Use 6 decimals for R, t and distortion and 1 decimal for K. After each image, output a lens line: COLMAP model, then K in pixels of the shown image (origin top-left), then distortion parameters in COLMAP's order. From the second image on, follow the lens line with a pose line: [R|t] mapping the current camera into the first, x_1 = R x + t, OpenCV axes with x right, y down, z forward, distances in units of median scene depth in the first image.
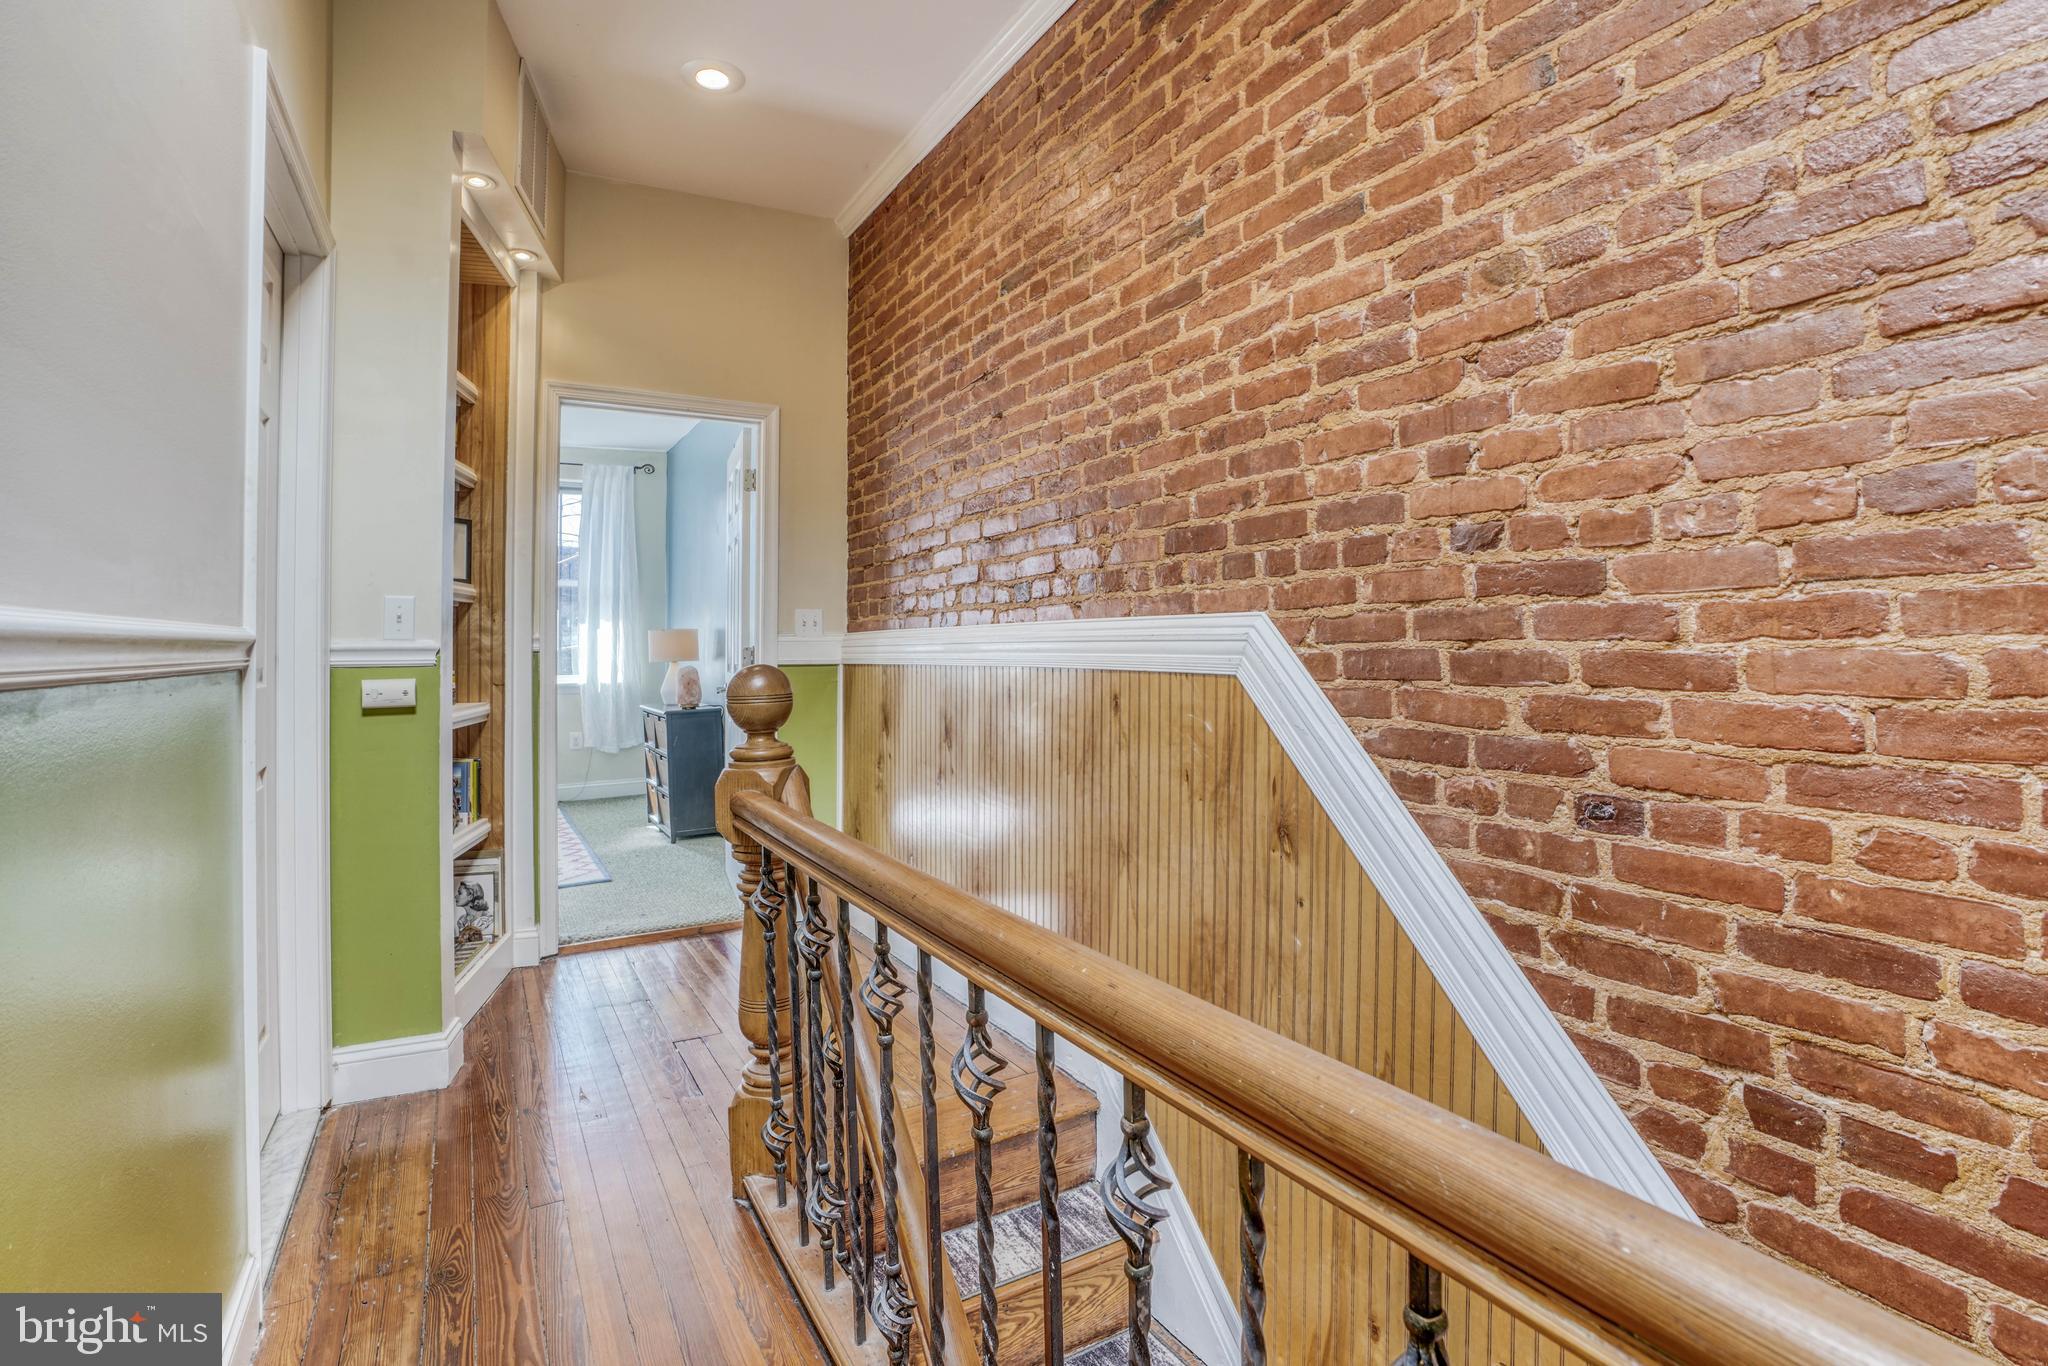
lens RADIAL K [[947.9, 0, 1013.7], [0, 947.9, 683.5], [0, 0, 1]] dist [-0.071315, 0.029693]
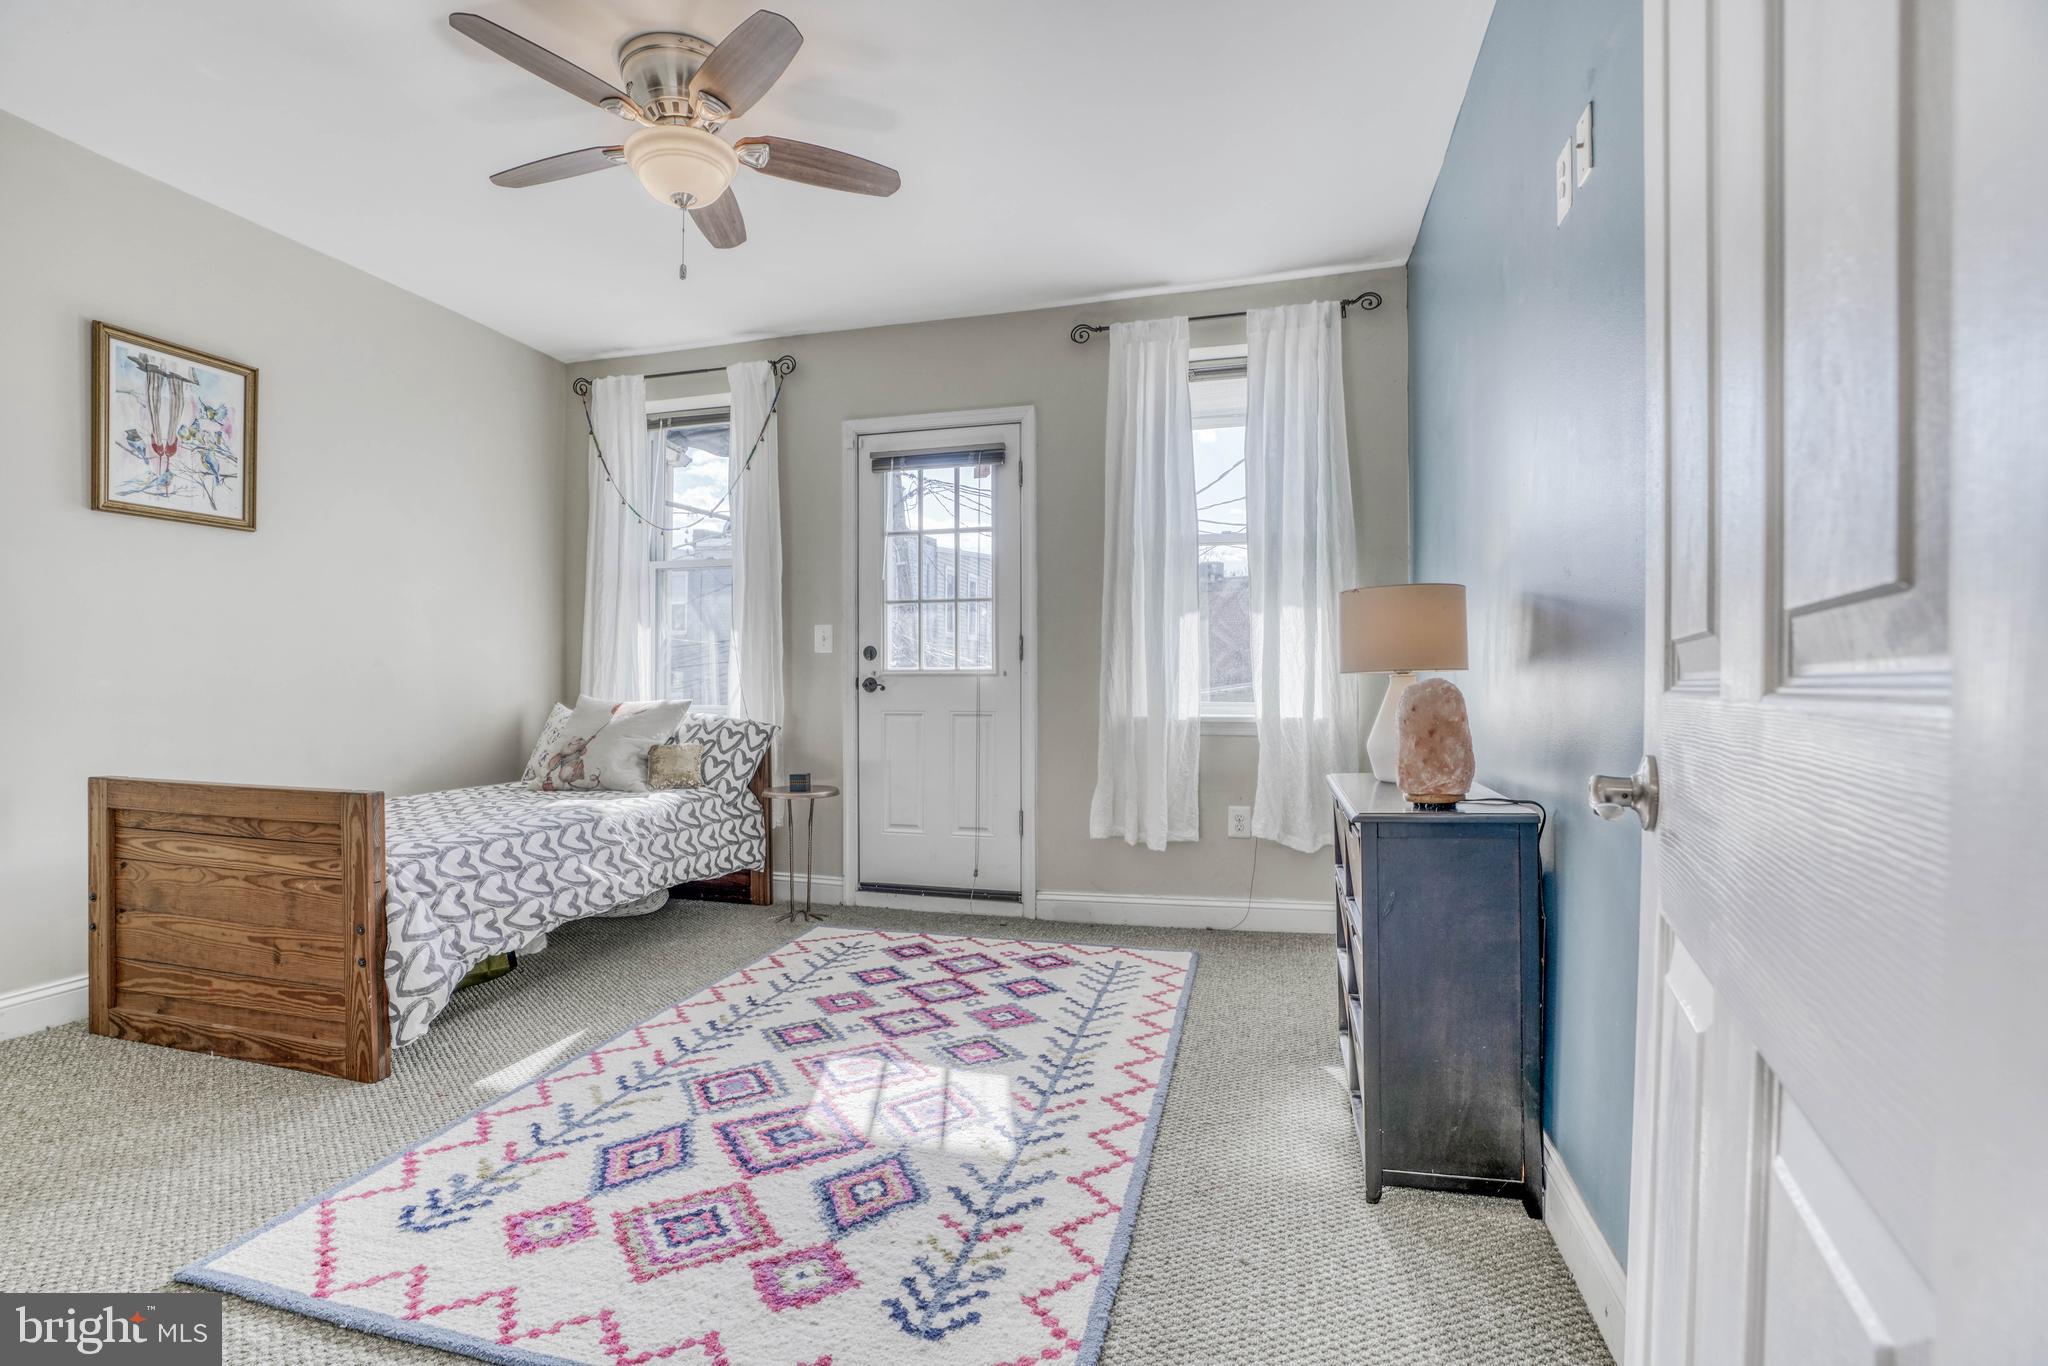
lens RADIAL K [[947.9, 0, 1013.7], [0, 947.9, 683.5], [0, 0, 1]] dist [-0.071315, 0.029693]
pose [[0.693579, -0.007907, -0.720337, -0.165446], [-0.003717, 0.999887, -0.014554, -0.010640], [0.720371, 0.012772, 0.693471, 0.525502]]
